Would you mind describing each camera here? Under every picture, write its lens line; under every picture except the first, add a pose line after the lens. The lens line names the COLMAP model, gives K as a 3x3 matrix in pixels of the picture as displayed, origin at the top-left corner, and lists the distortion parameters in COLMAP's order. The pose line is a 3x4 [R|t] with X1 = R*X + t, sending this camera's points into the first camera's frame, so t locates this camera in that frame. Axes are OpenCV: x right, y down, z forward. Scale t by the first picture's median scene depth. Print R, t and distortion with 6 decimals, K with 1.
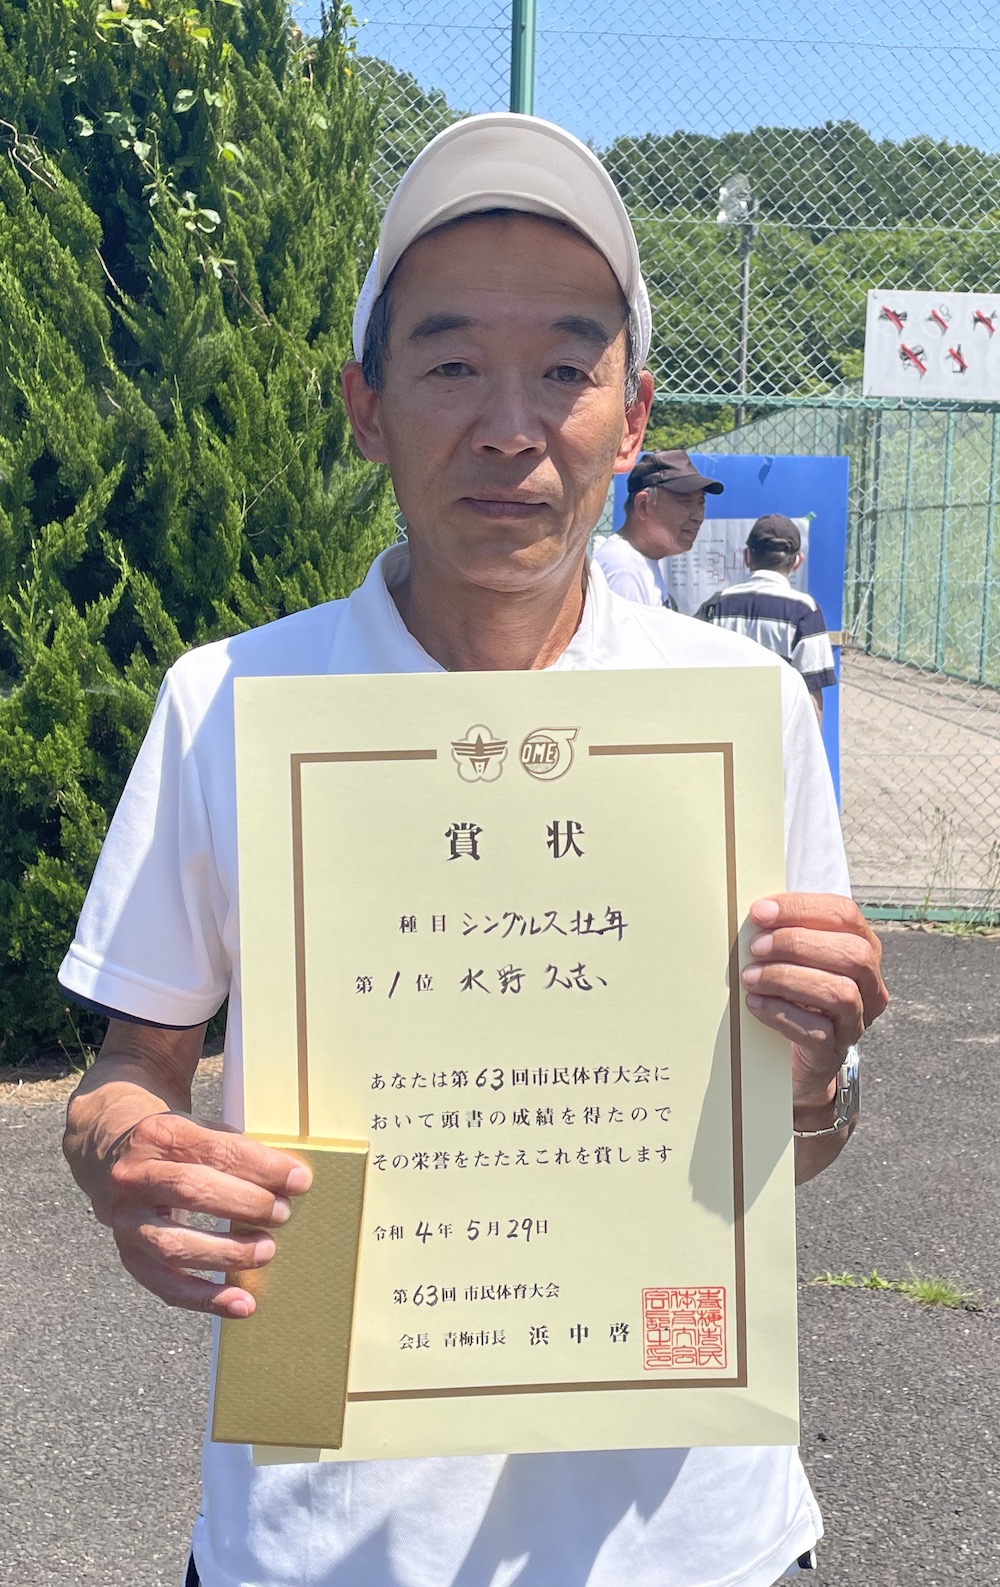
lens RADIAL K [[1186.7, 0, 493.2], [0, 1186.7, 805.3], [0, 0, 1]] dist [-0.005836, 0.002912]
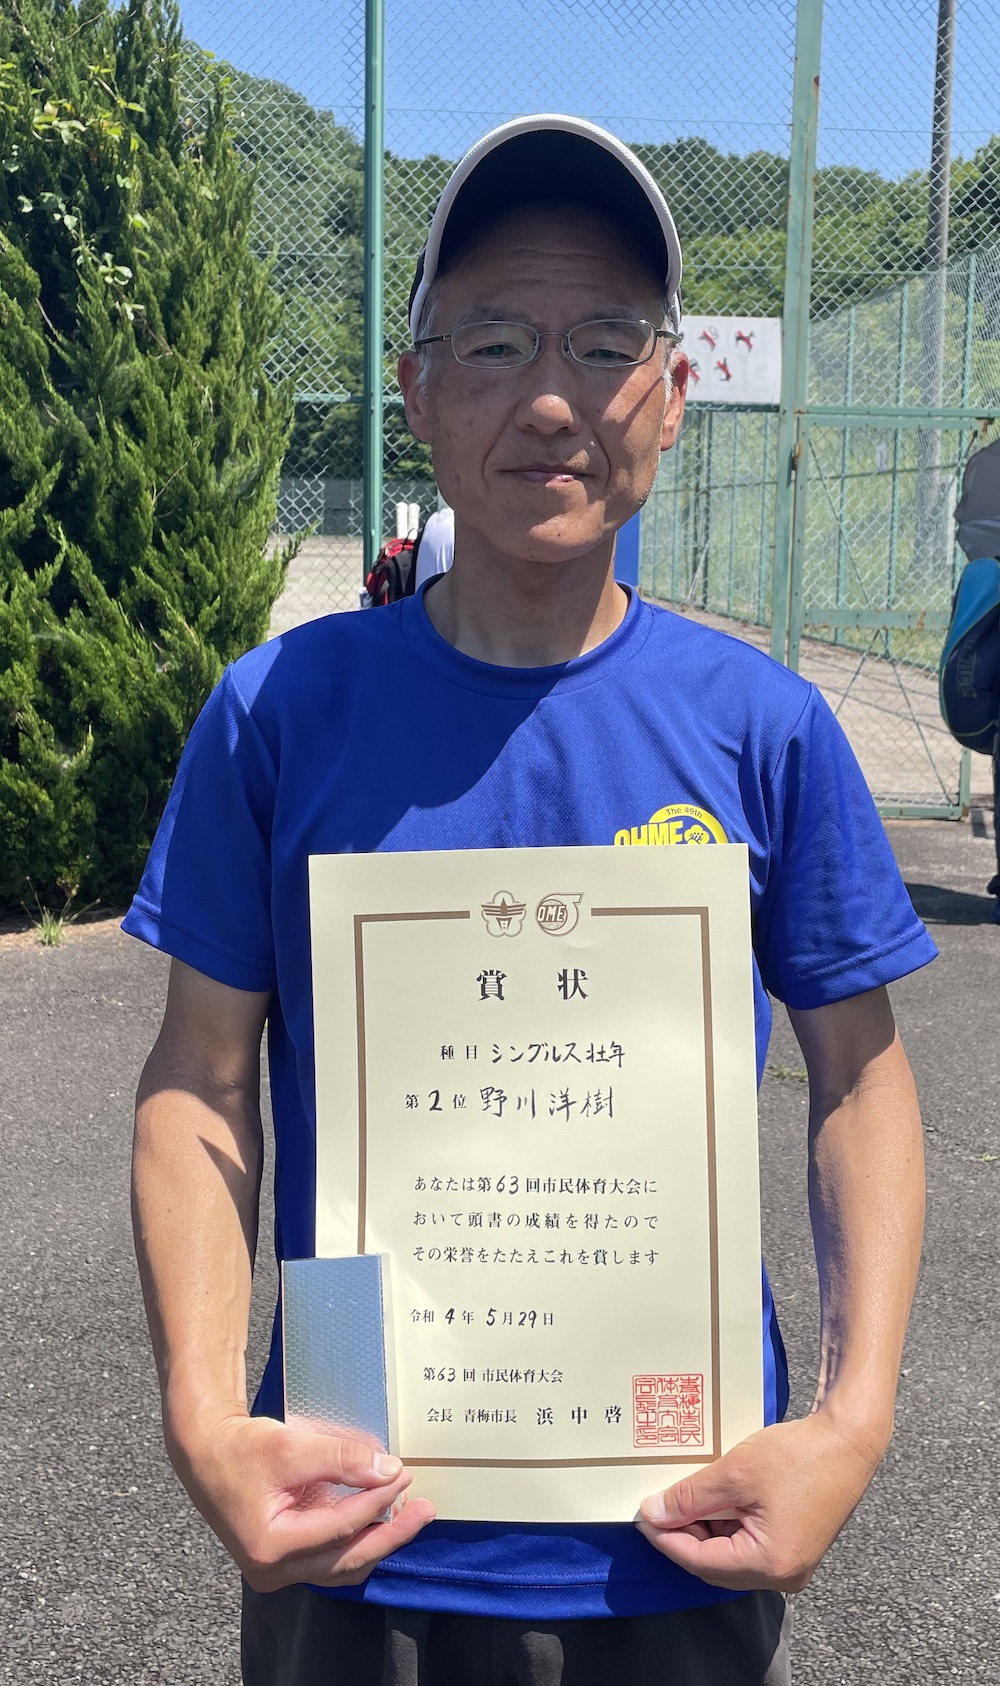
lens RADIAL K [[1319.3, 0, 508.3], [0, 1319.3, 829.6], [0, 0, 1]] dist [-0.002647, -0.016269]
pose [[0.999360, -0.016988, 0.031485, 0.127000], [0.016385, 0.999679, 0.019312, 0.095313], [-0.031803, -0.018784, 0.999318, -0.469063]]
